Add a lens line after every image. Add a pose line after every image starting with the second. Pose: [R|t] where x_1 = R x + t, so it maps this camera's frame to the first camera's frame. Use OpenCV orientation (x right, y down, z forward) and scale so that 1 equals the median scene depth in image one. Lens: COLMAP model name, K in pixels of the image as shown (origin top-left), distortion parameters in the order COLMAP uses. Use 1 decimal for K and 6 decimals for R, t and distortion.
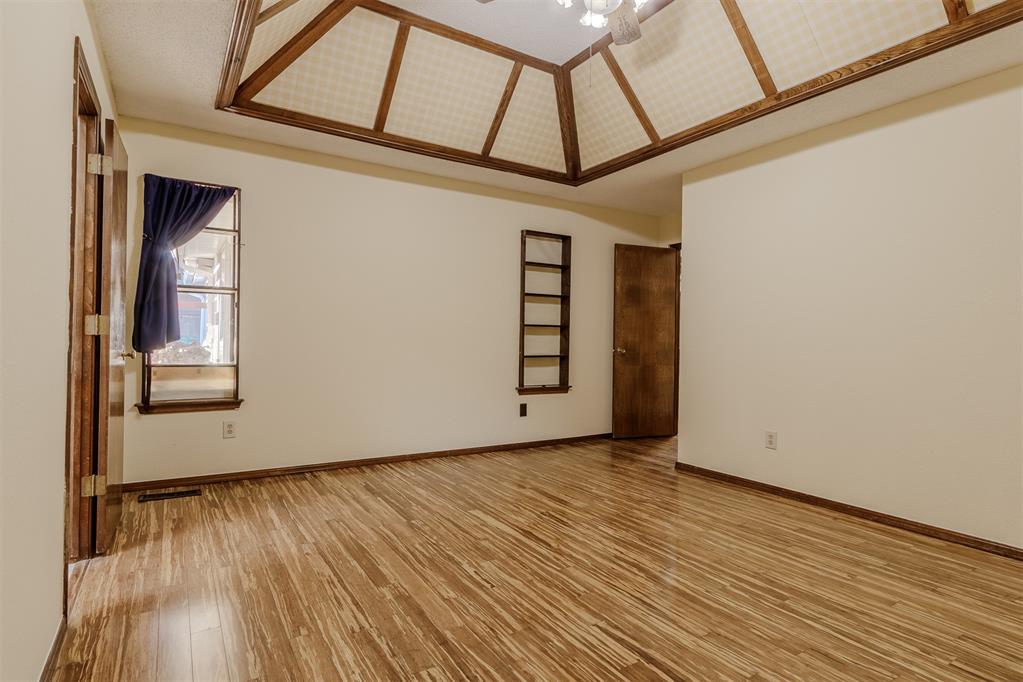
lens RADIAL K [[535.0, 0, 511.5], [0, 535.0, 341.0], [0, 0, 1]] dist [0.002256, -0.000475]
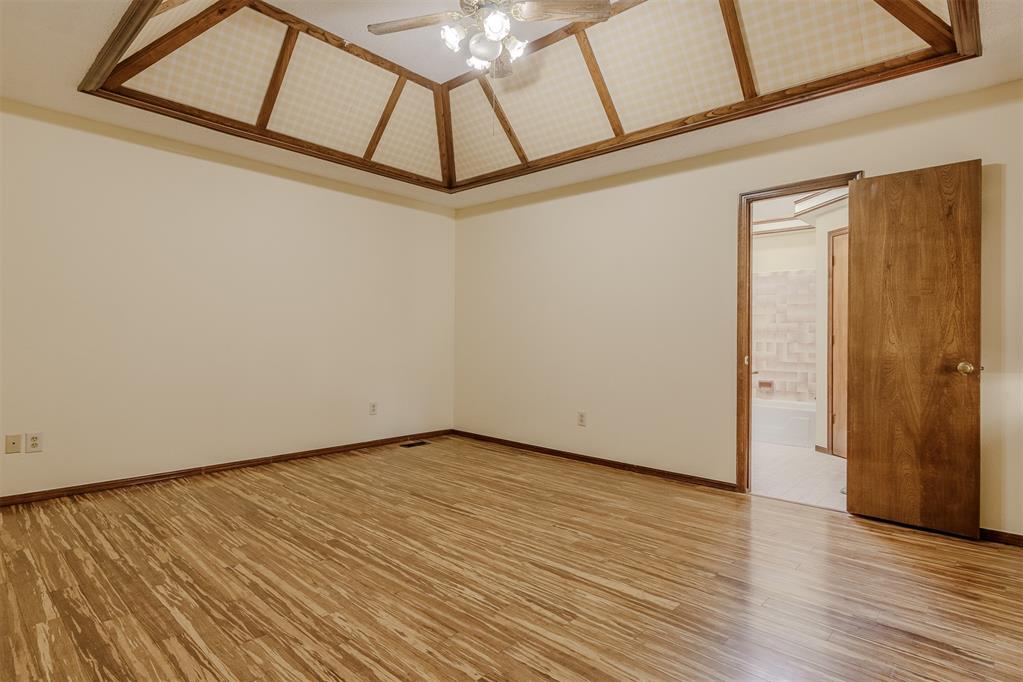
lens RADIAL K [[535.0, 0, 511.5], [0, 535.0, 341.0], [0, 0, 1]] dist [0.002256, -0.000475]
pose [[-0.963915, -0.027090, -0.264828, 0.380989], [-0.029385, 0.999557, 0.004705, -0.006264], [0.264583, 0.012317, -0.964284, 1.980137]]
